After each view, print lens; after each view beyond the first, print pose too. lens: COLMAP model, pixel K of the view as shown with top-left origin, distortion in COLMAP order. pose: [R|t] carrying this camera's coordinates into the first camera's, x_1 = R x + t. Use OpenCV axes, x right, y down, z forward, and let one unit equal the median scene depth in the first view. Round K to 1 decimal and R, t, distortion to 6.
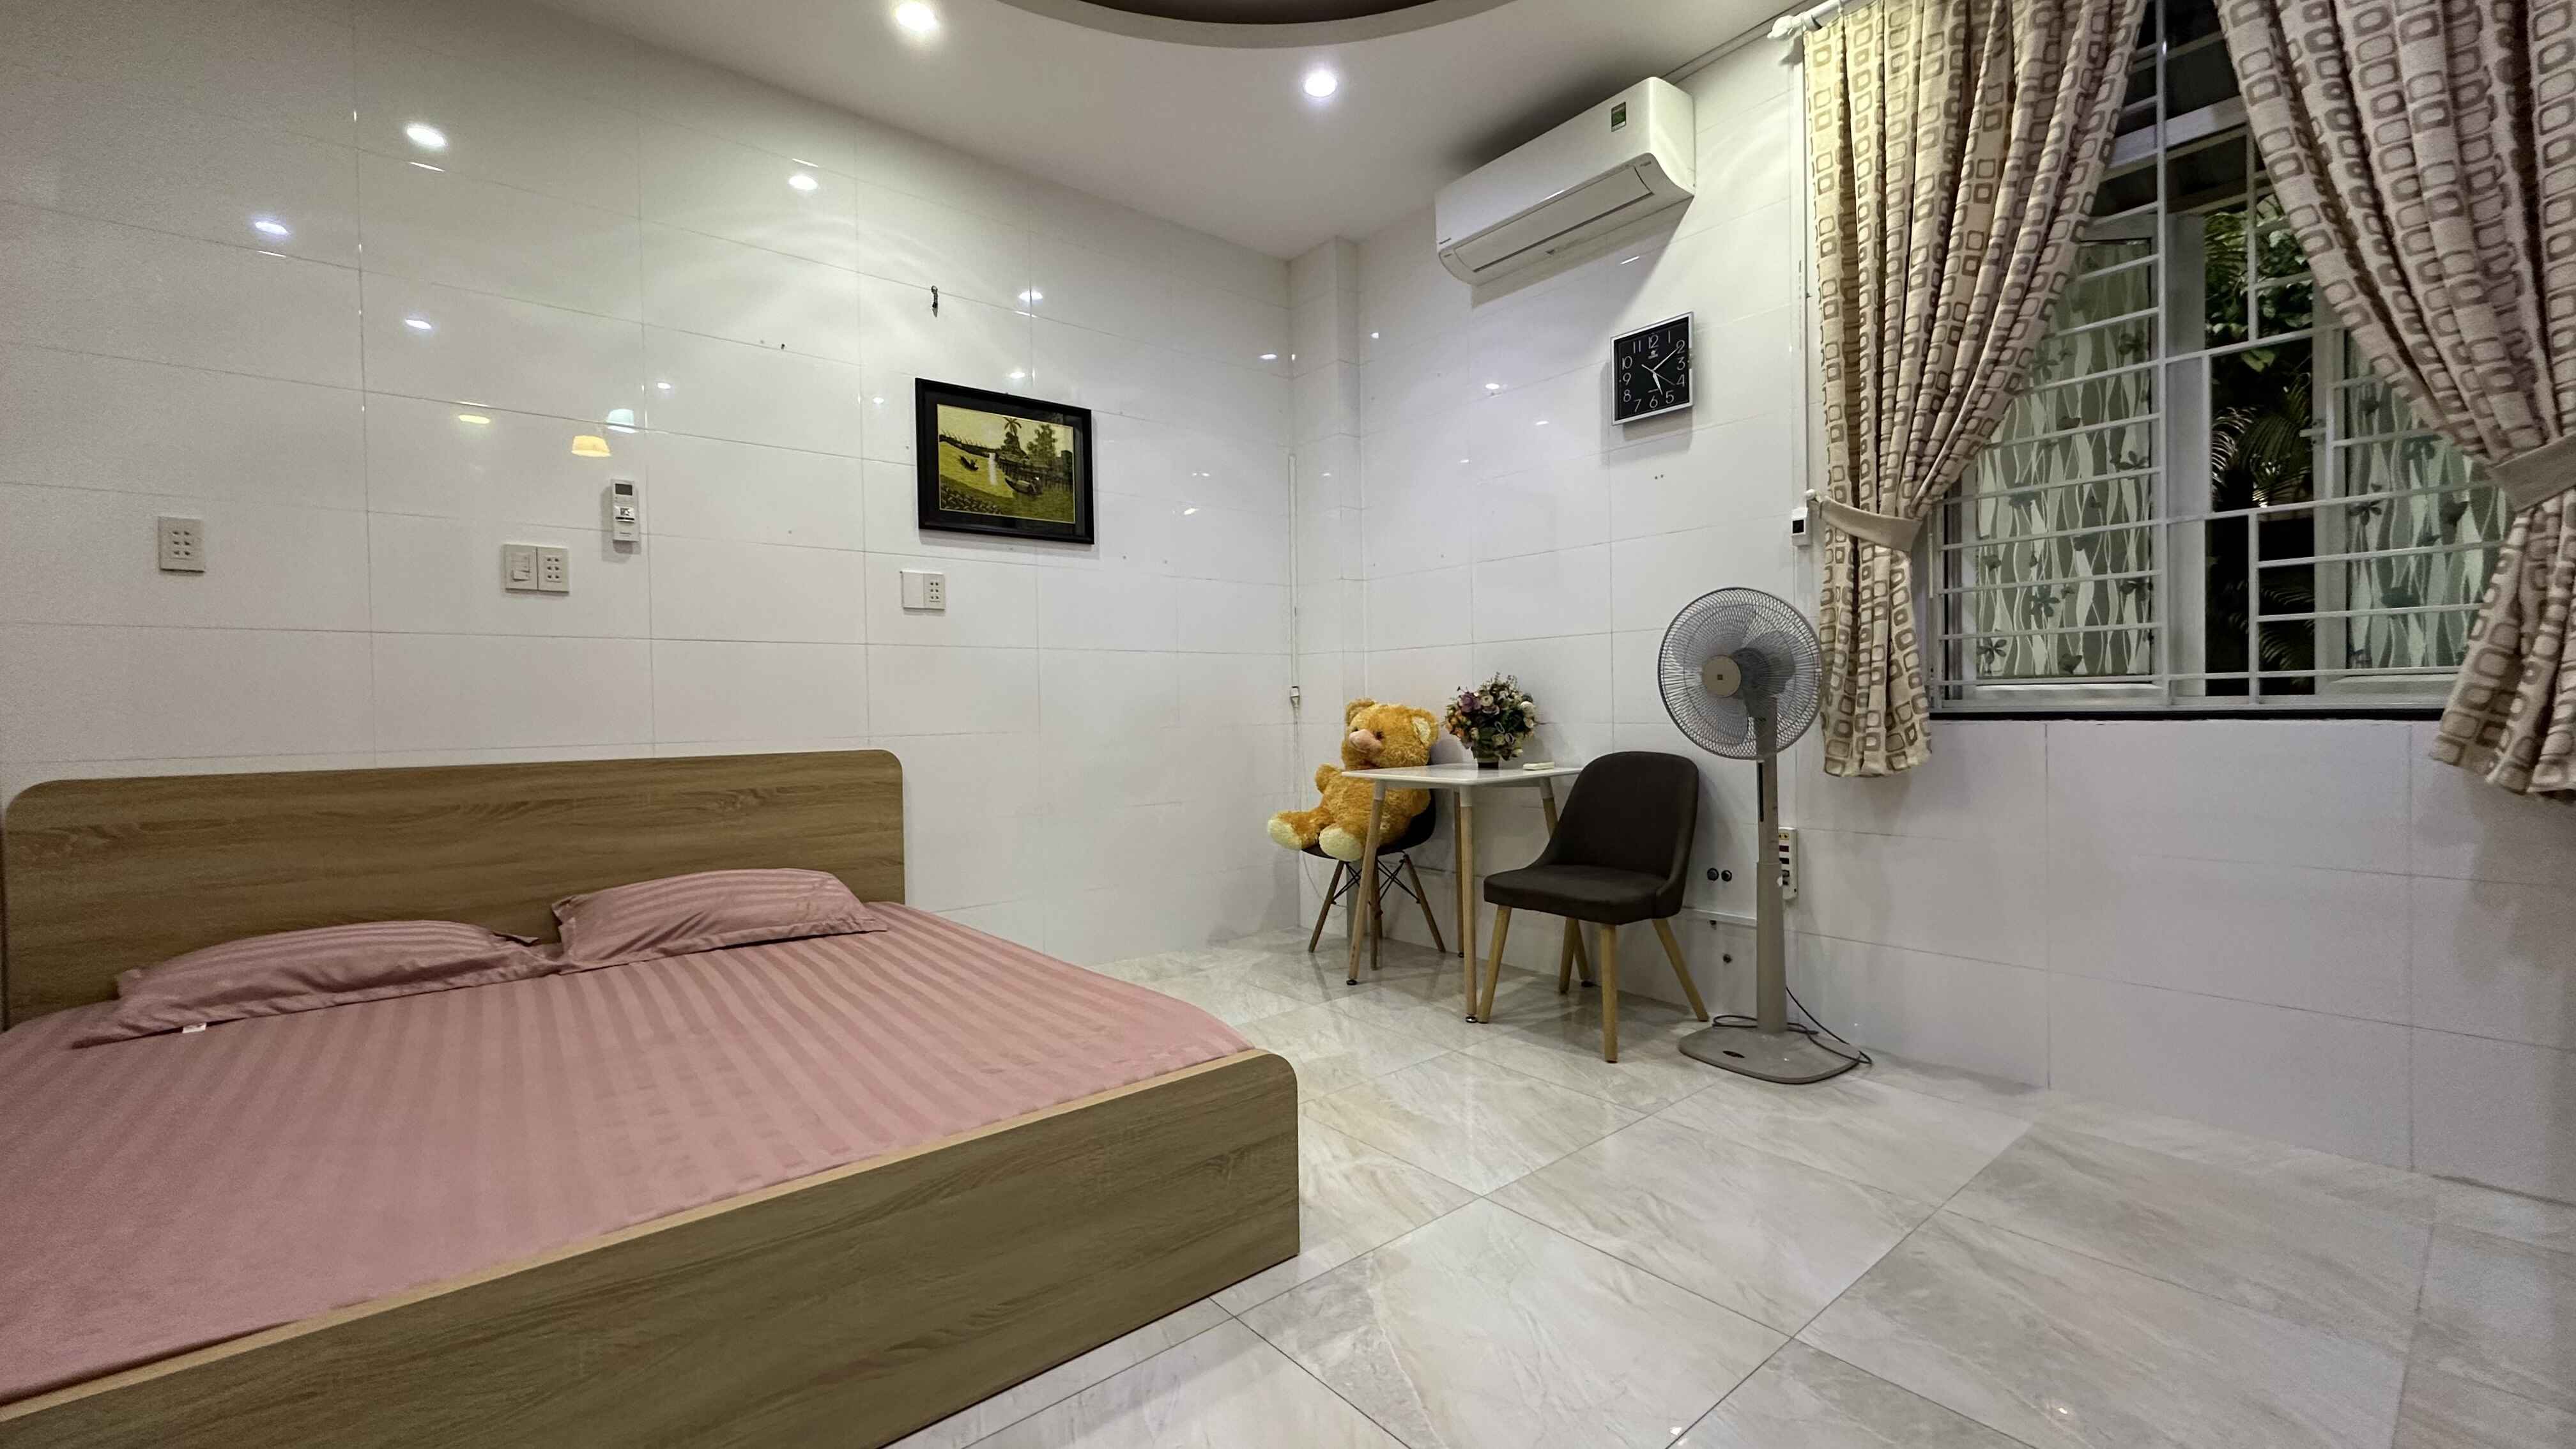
lens RADIAL K [[1019.9, 0, 1296.3], [0, 1019.9, 722.9], [0, 0, 1]] dist [-0.001808, 0.000001]
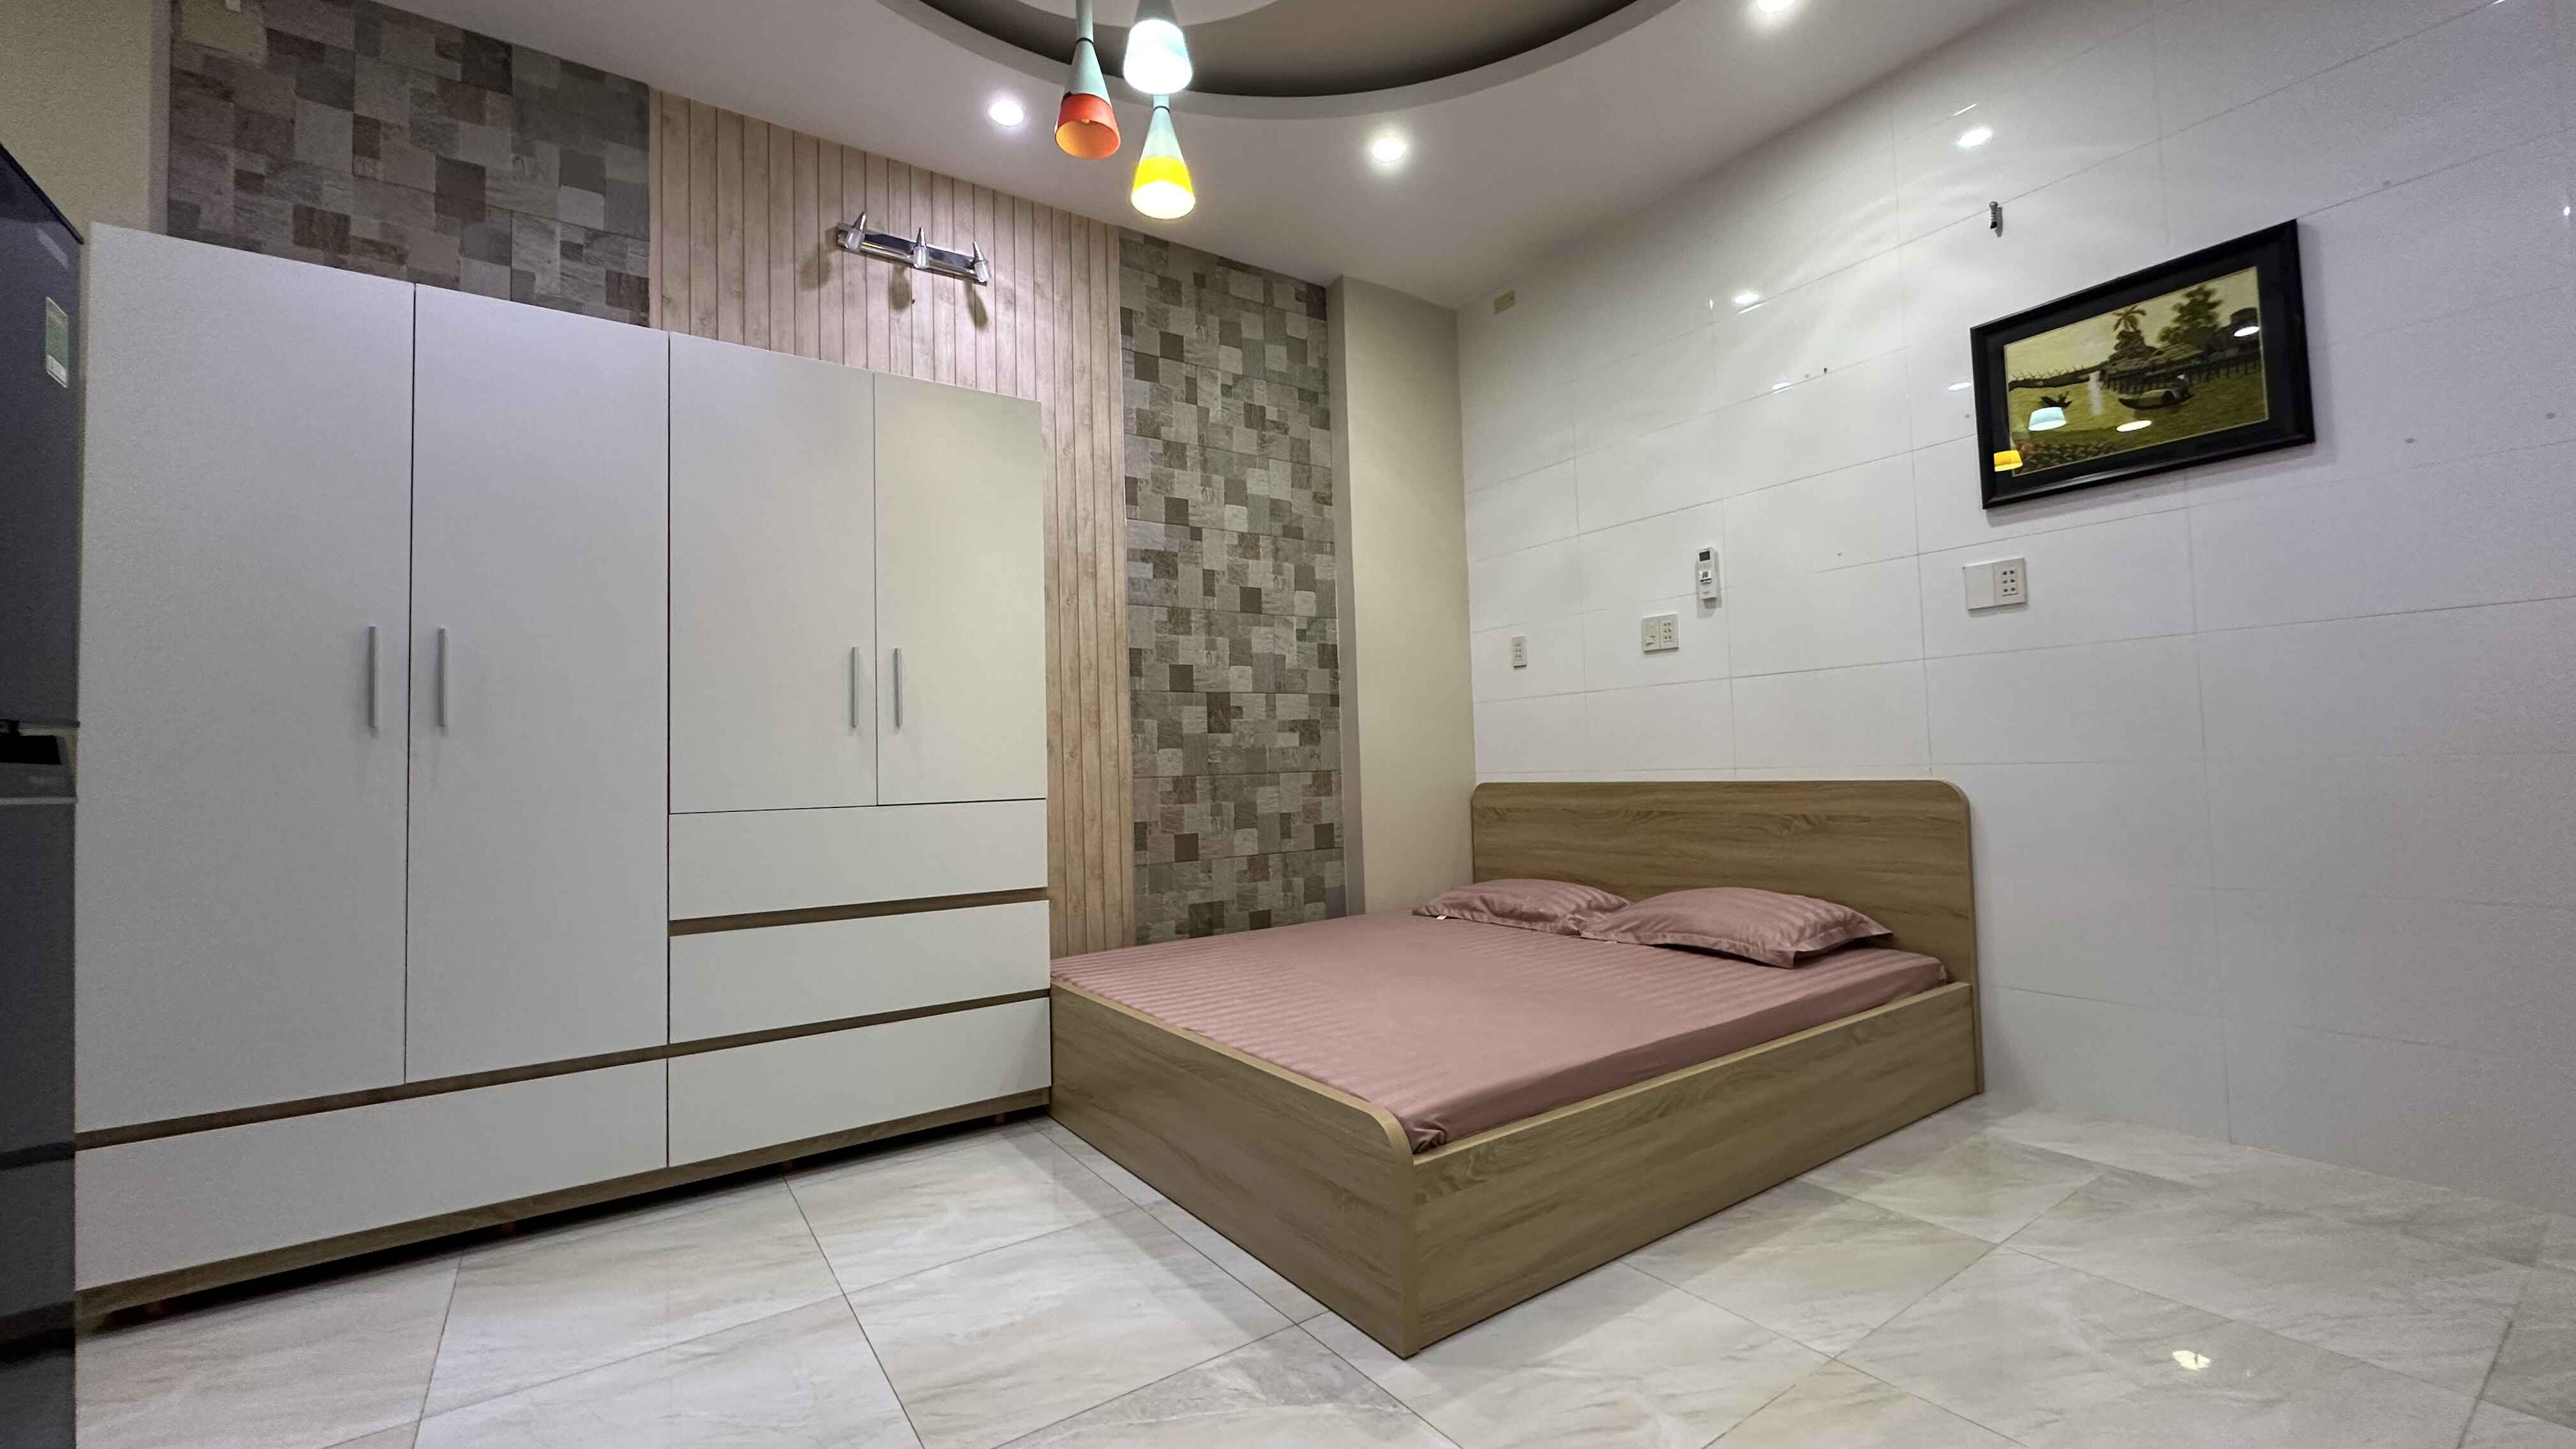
lens RADIAL K [[1019.9, 0, 1296.3], [0, 1019.9, 722.9], [0, 0, 1]] dist [-0.001808, 0.000001]
pose [[-0.078677, -0.023531, -0.996622, 0.568614], [0.015567, 0.999570, -0.024829, -0.010712], [0.996779, -0.017468, -0.078277, 0.612417]]
